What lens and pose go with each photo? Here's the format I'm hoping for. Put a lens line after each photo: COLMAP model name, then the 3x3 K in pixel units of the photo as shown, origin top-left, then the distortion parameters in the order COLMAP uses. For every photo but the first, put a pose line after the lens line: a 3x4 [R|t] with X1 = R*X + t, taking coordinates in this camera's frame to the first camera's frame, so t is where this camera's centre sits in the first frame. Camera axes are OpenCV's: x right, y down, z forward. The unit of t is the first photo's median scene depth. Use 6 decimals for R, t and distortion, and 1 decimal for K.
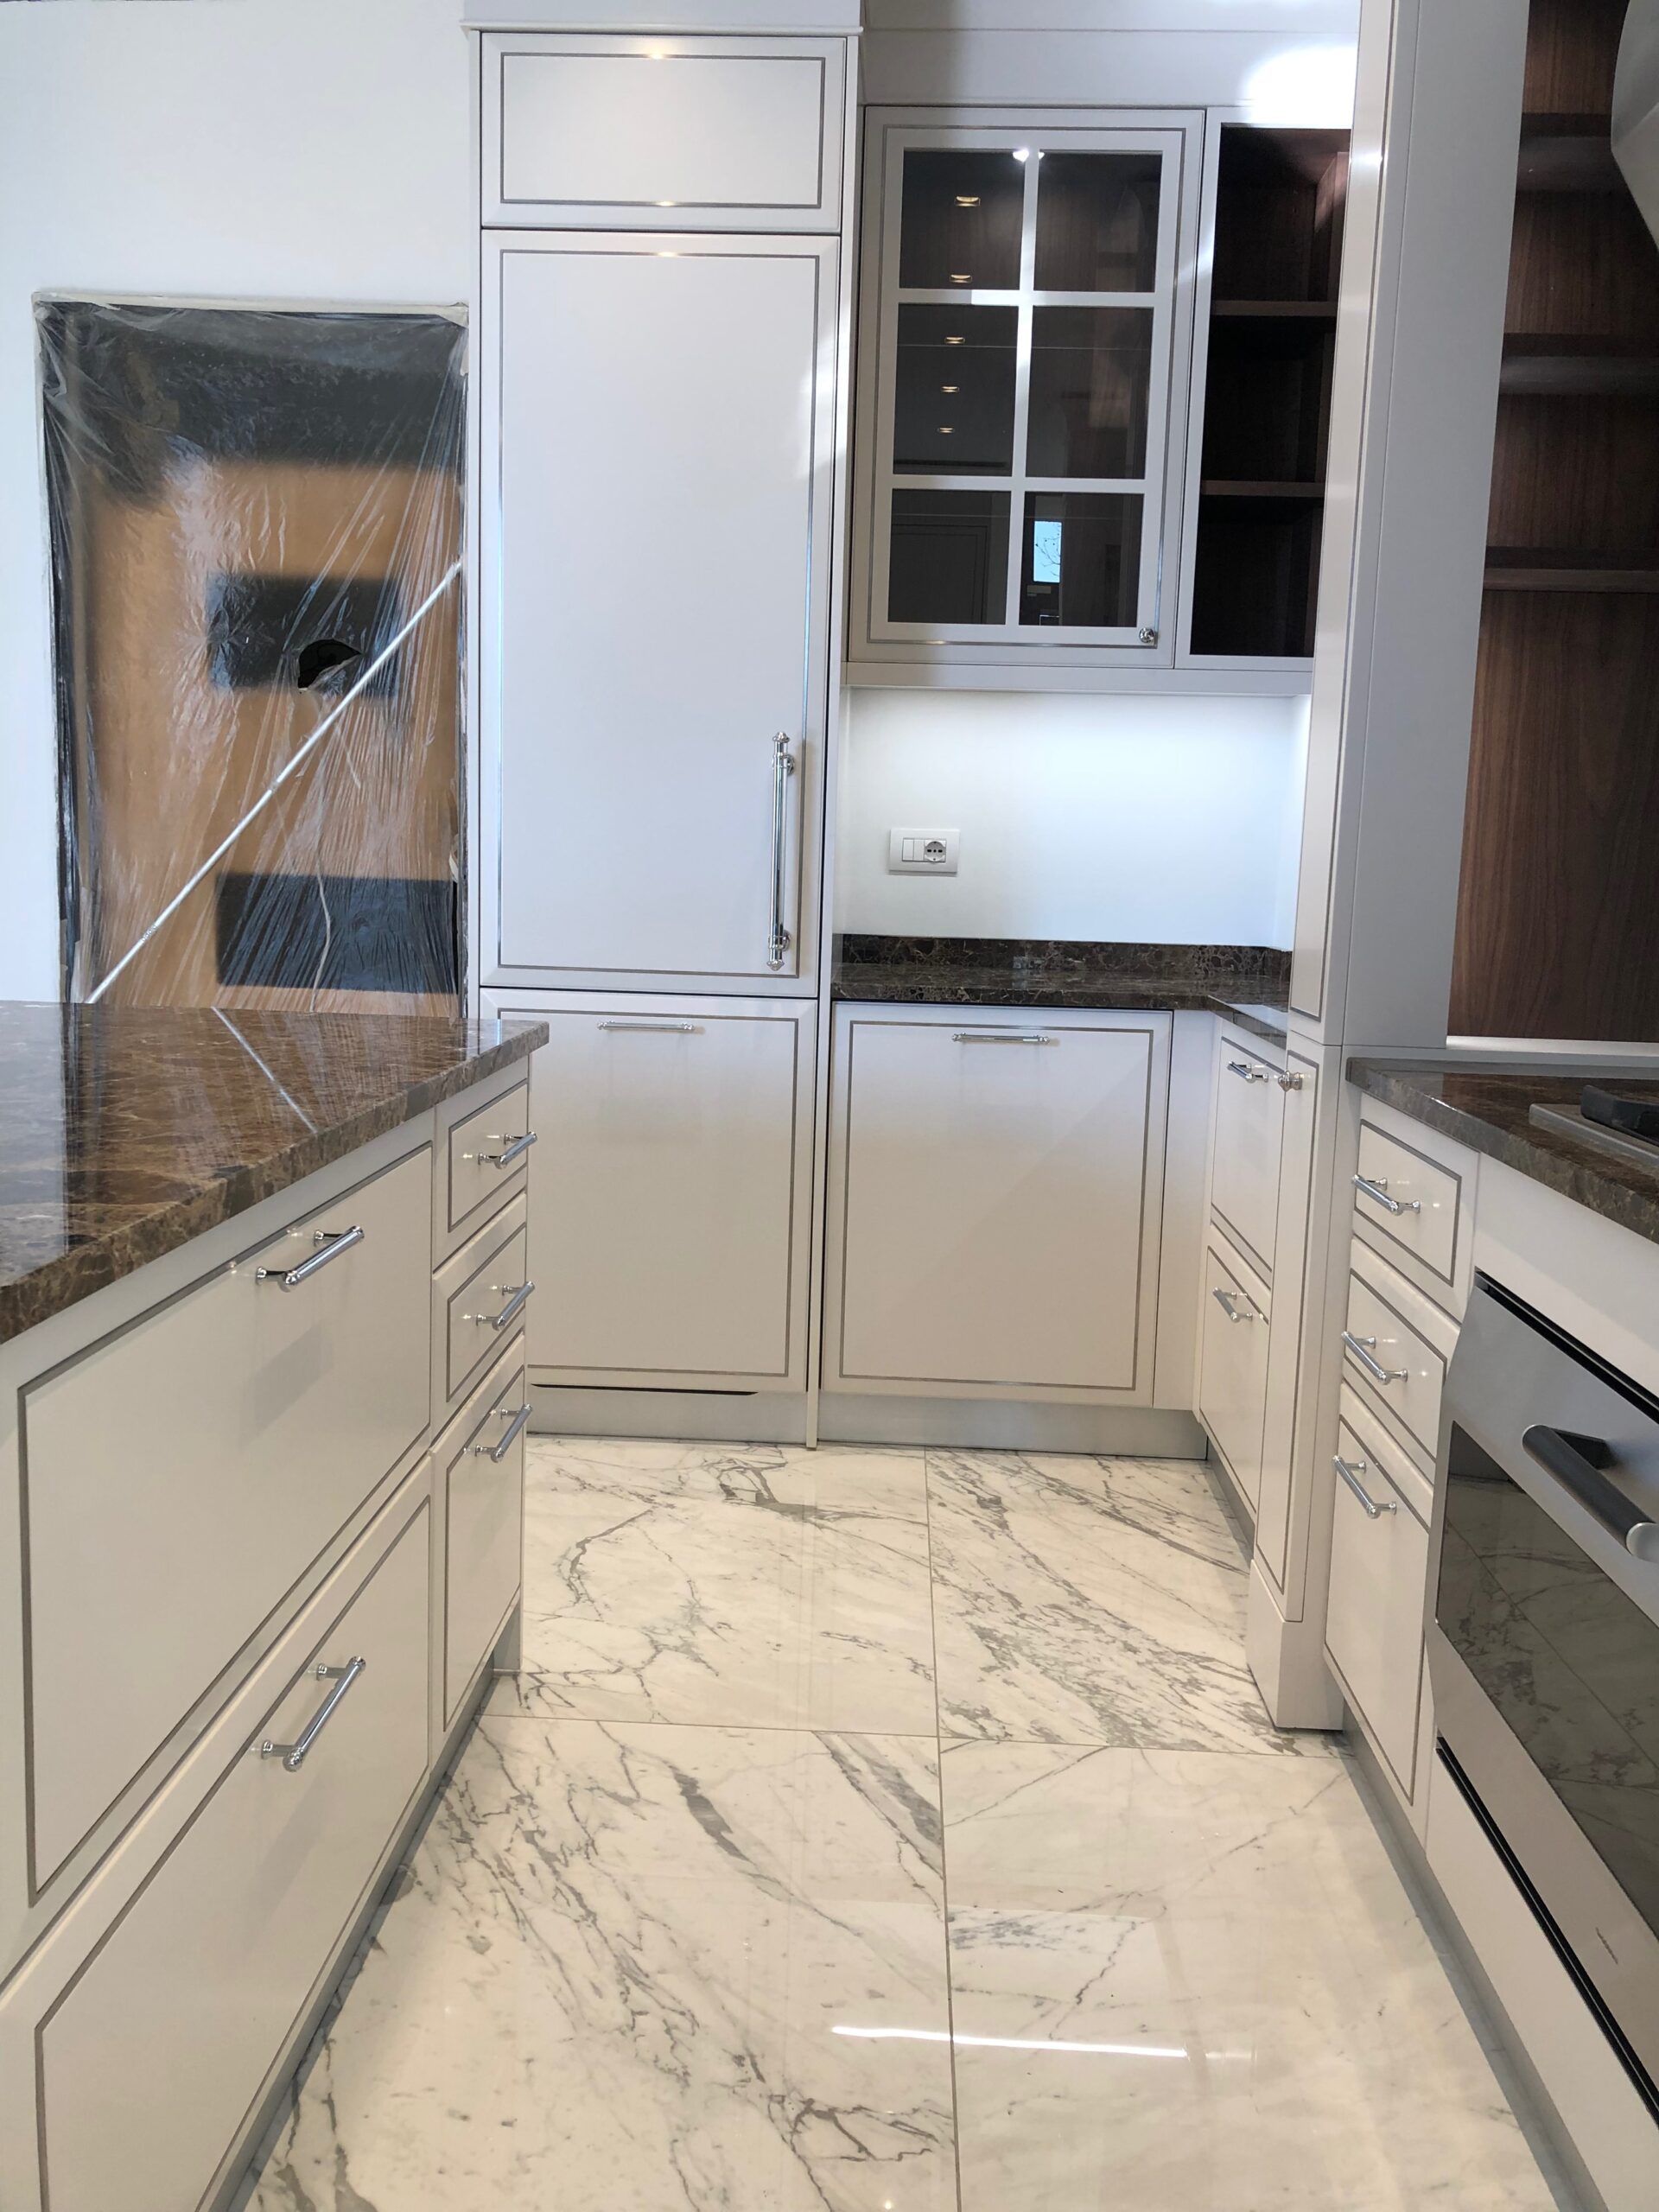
lens RADIAL K [[1789.7, 0, 829.9], [0, 1789.7, 1075.2], [0, 0, 1]] dist [0.065247, -0.083904]
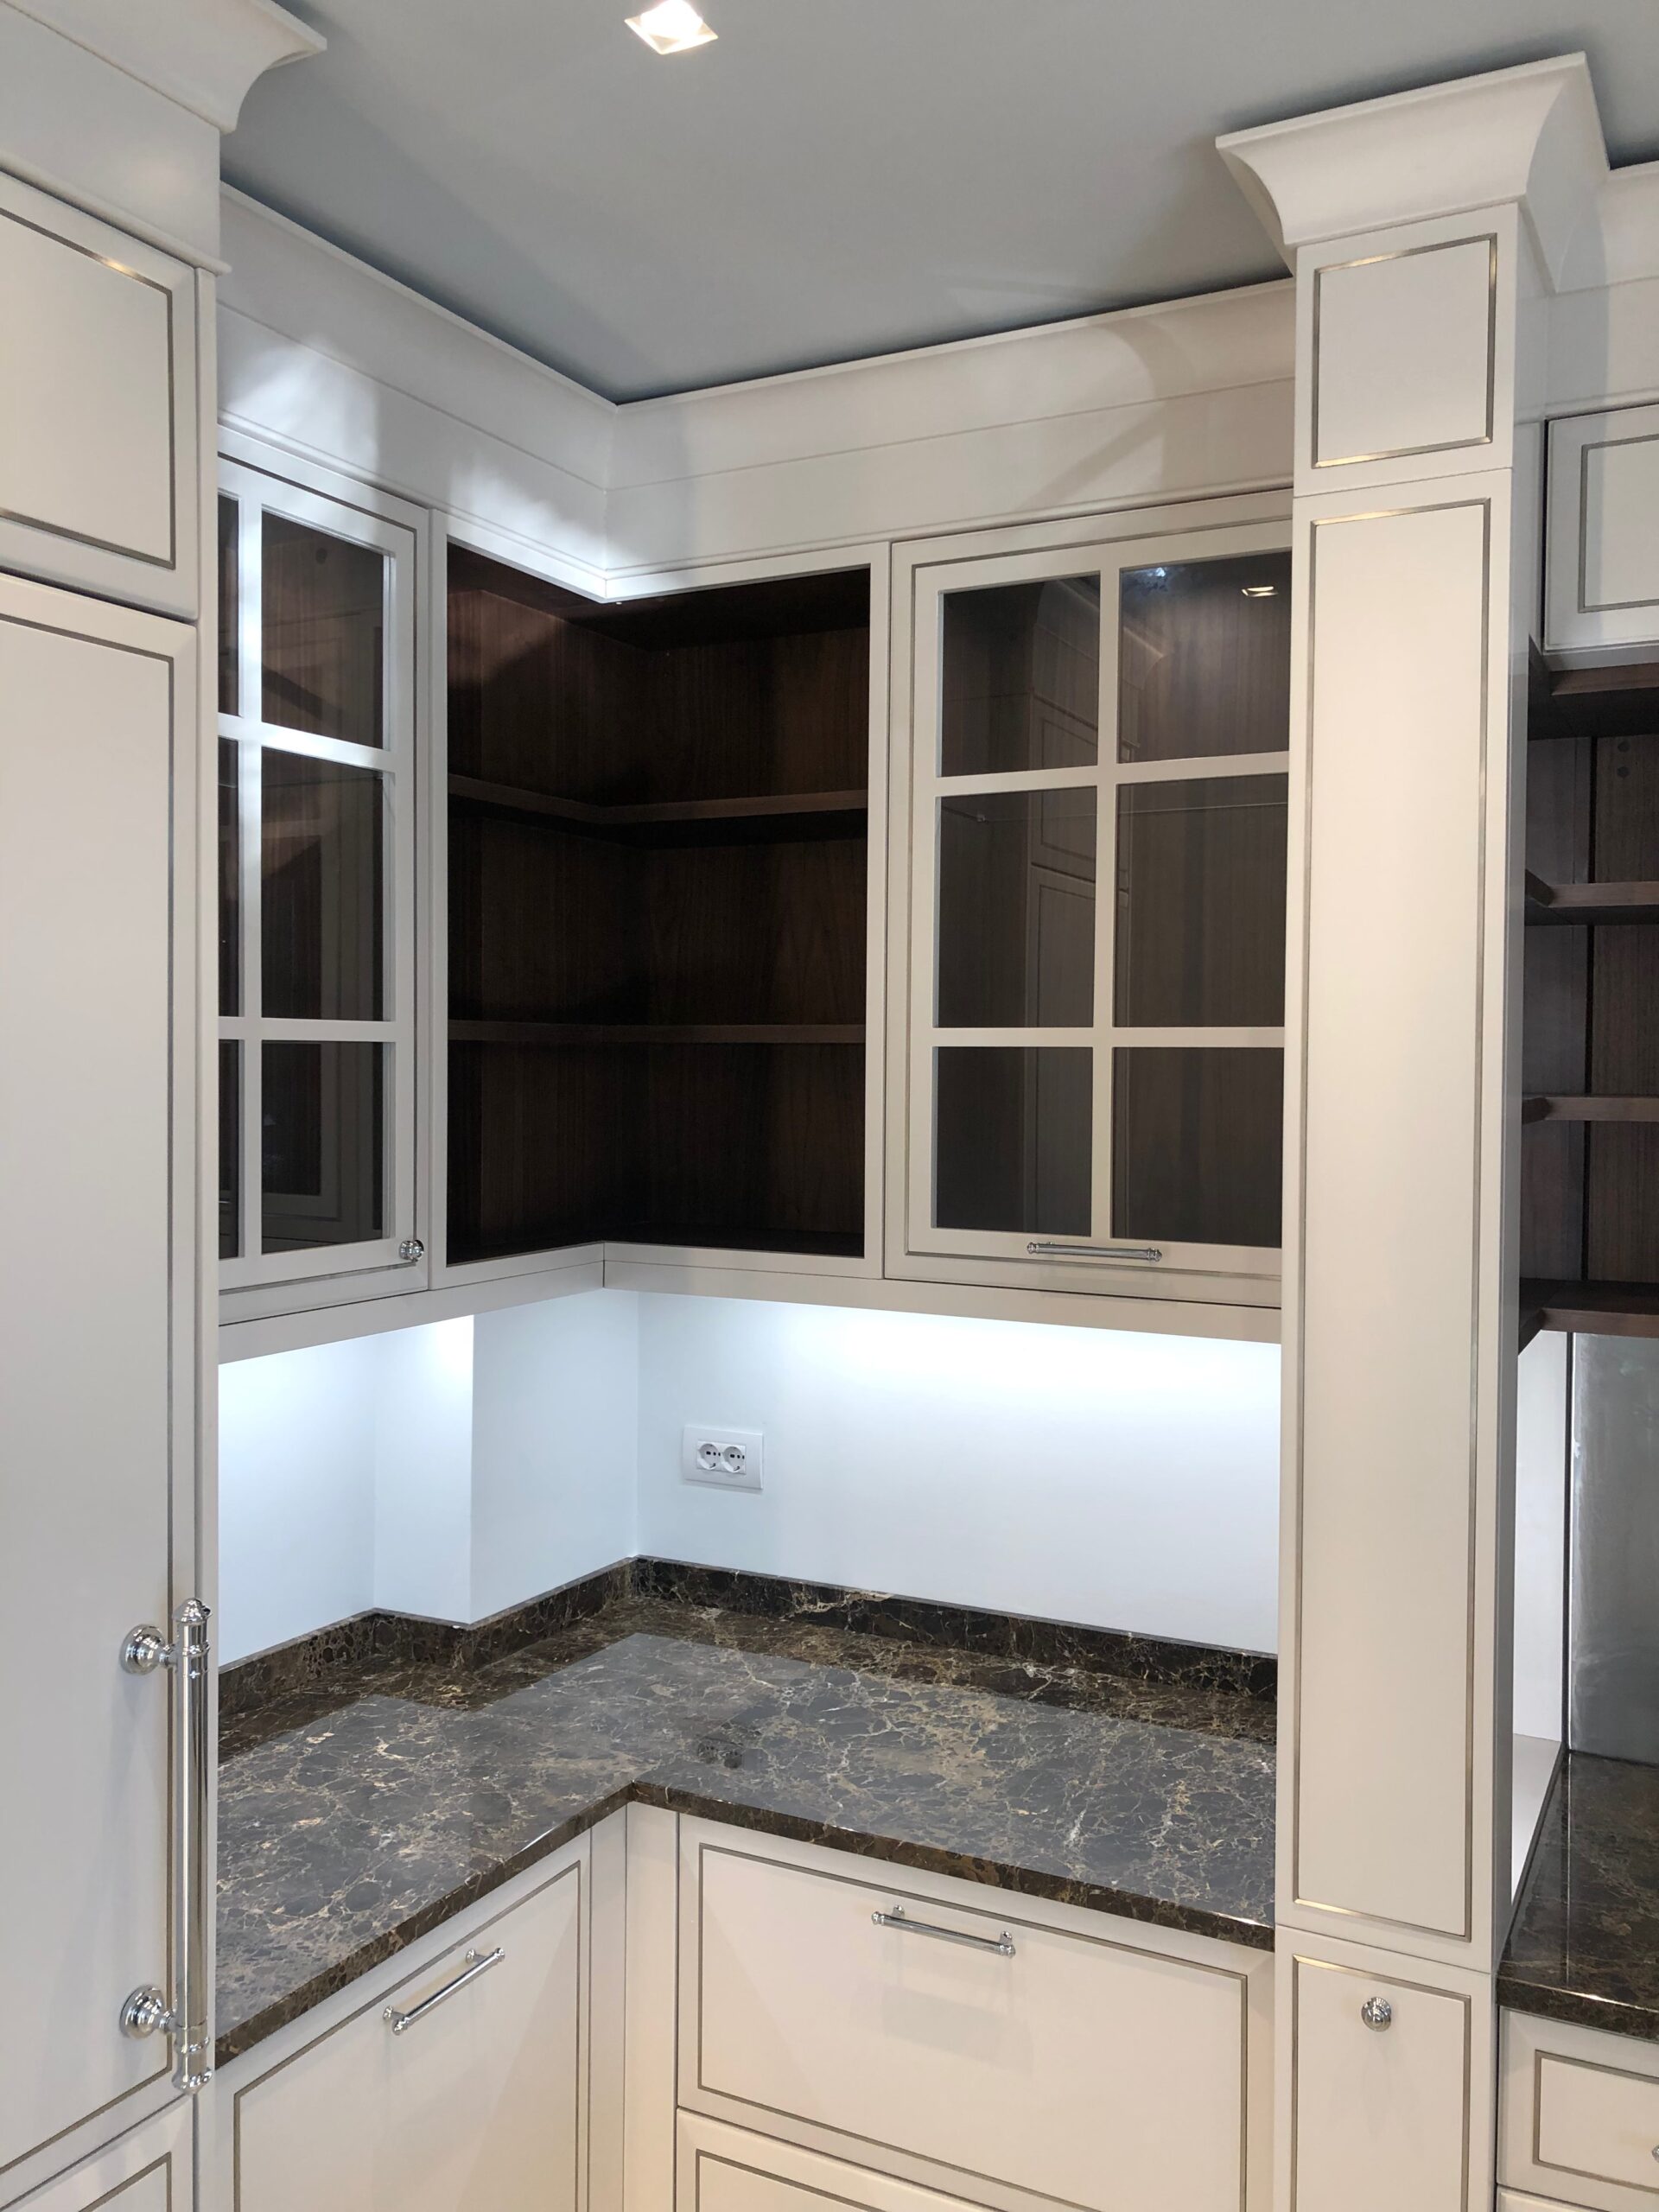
lens RADIAL K [[1811.9, 0, 817.2], [0, 1811.9, 1092.1], [0, 0, 1]] dist [0.063570, -0.072482]
pose [[0.428355, -0.042302, 0.902620, -0.639009], [0.120135, 0.992702, -0.010489, -0.485637], [-0.895589, 0.112929, 0.430311, 1.004328]]
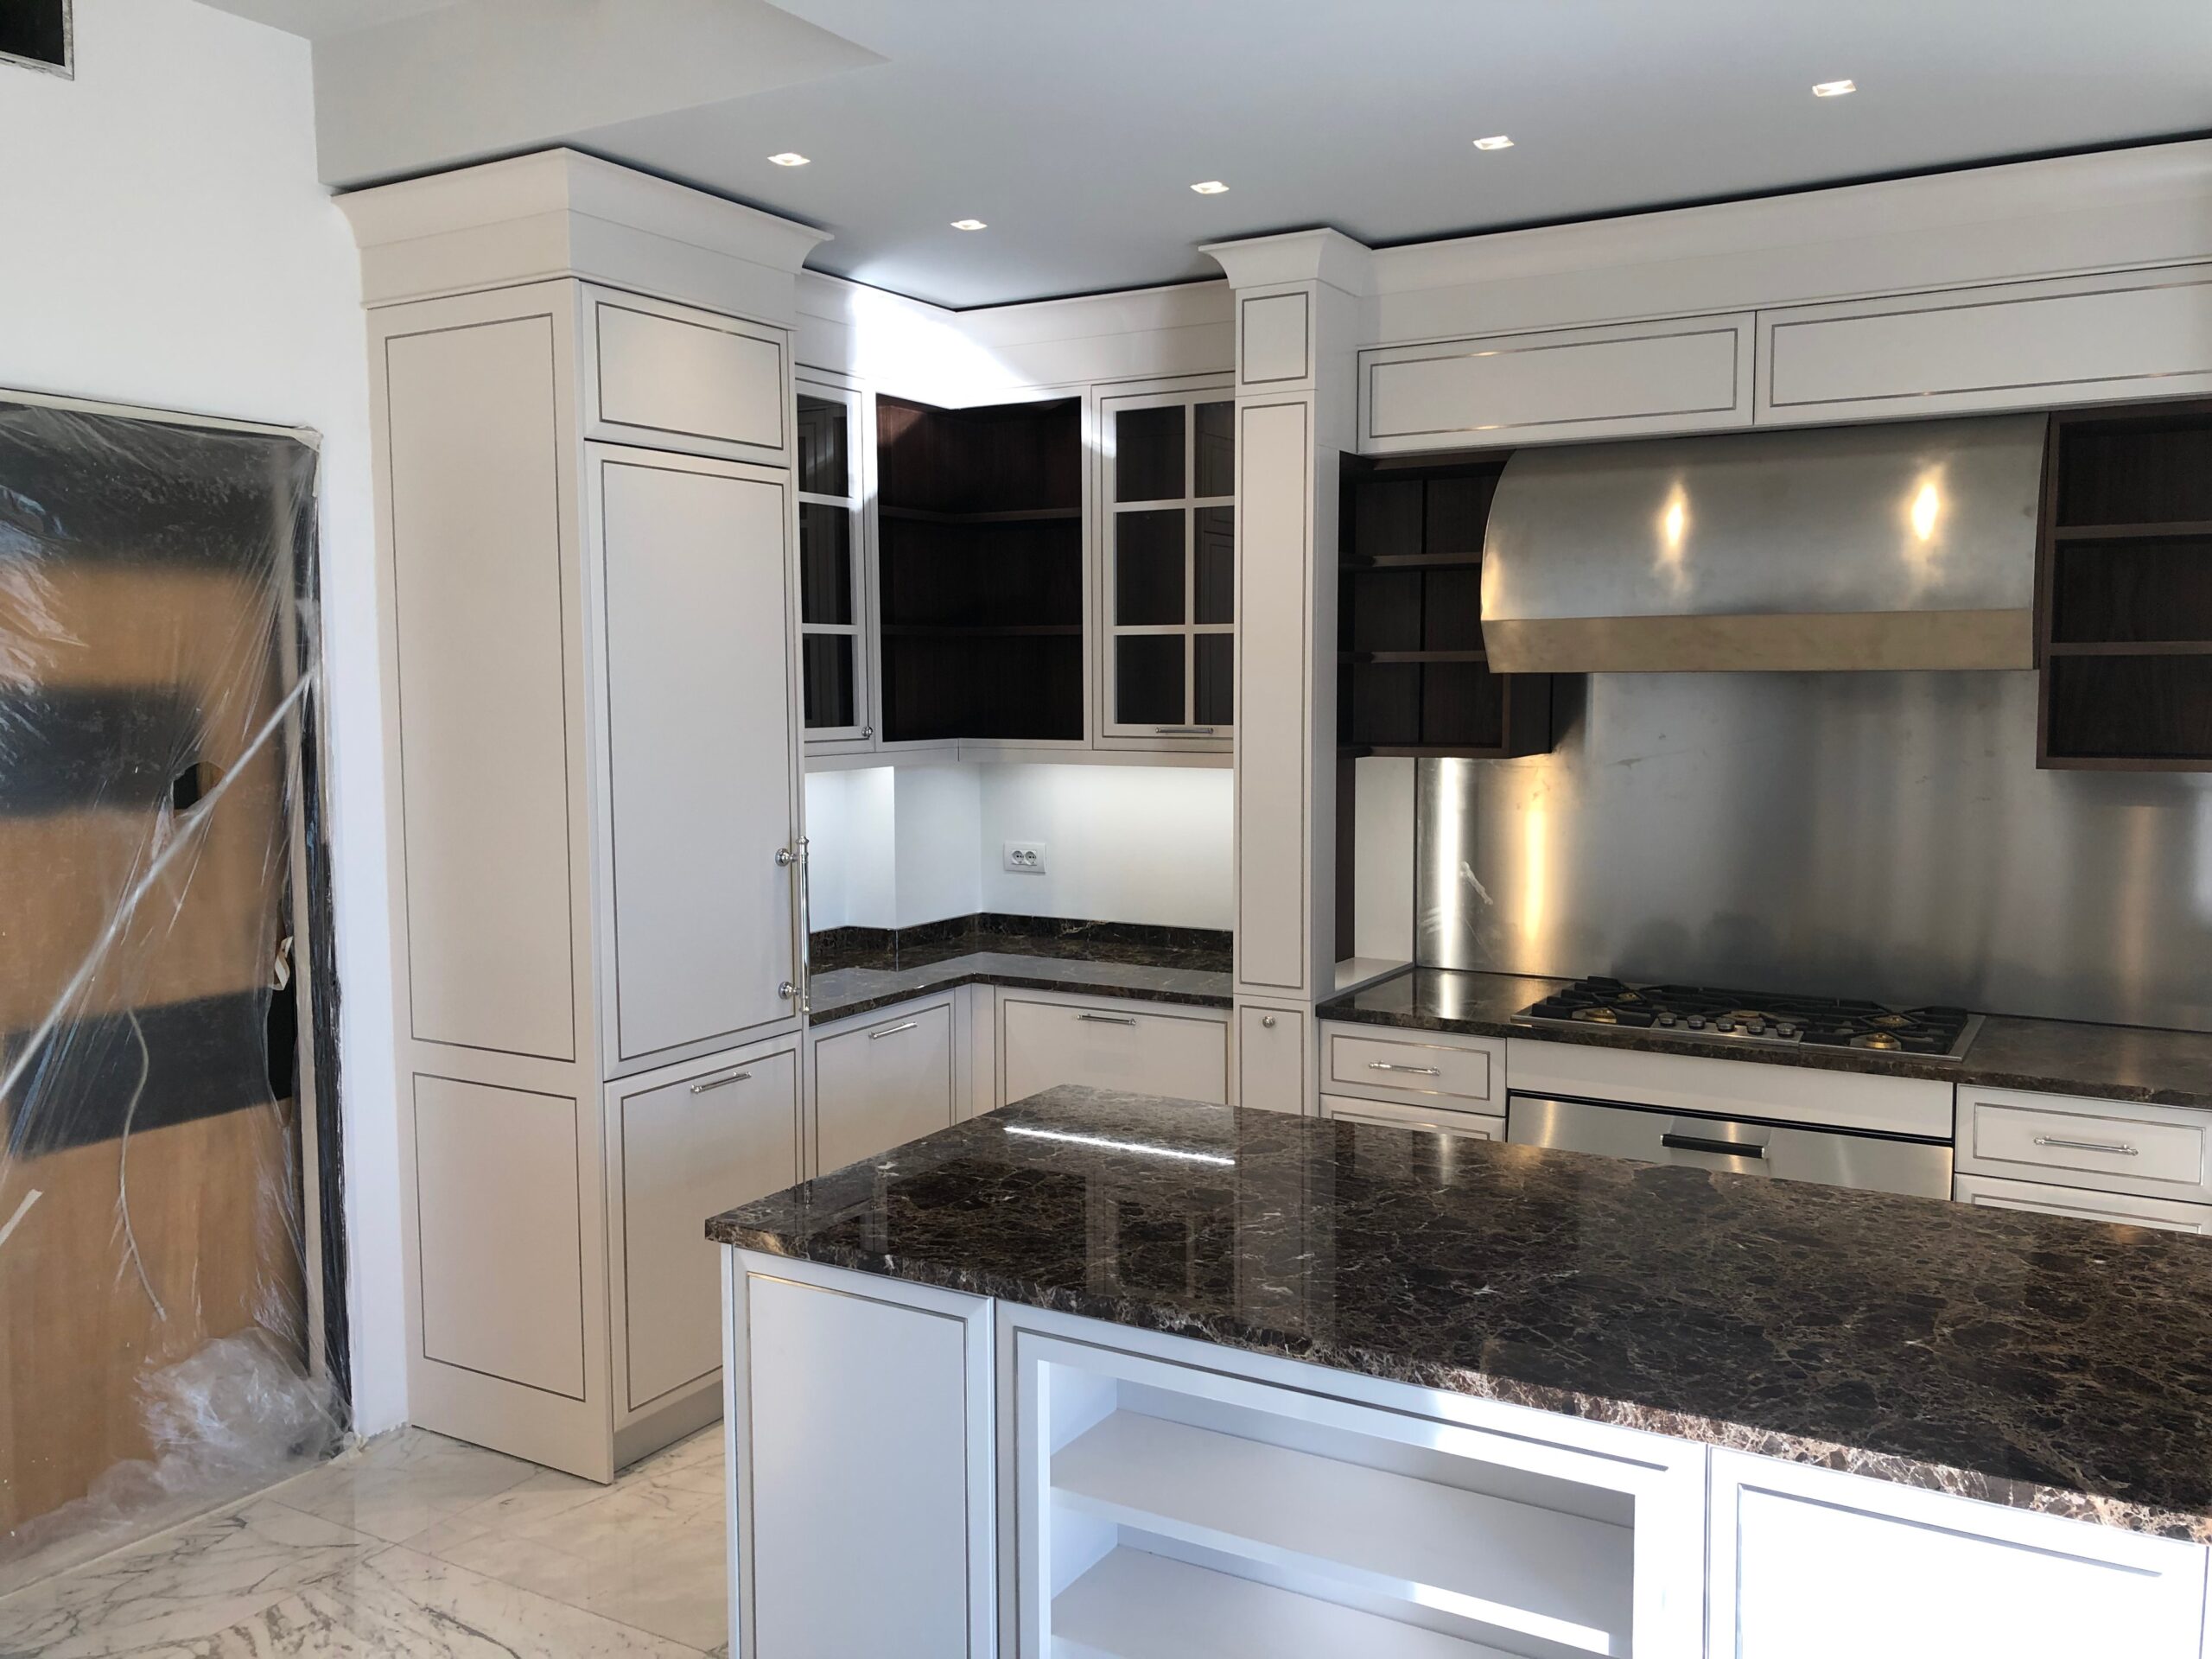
lens RADIAL K [[1789.7, 0, 1116.8], [0, 1789.7, 831.8], [0, 0, 1]] dist [0.065247, -0.083904]
pose [[0.469673, -0.108920, 0.876096, -1.734830], [0.131594, 0.989911, 0.052523, -0.376621], [-0.872978, 0.090620, 0.479268, 0.267215]]
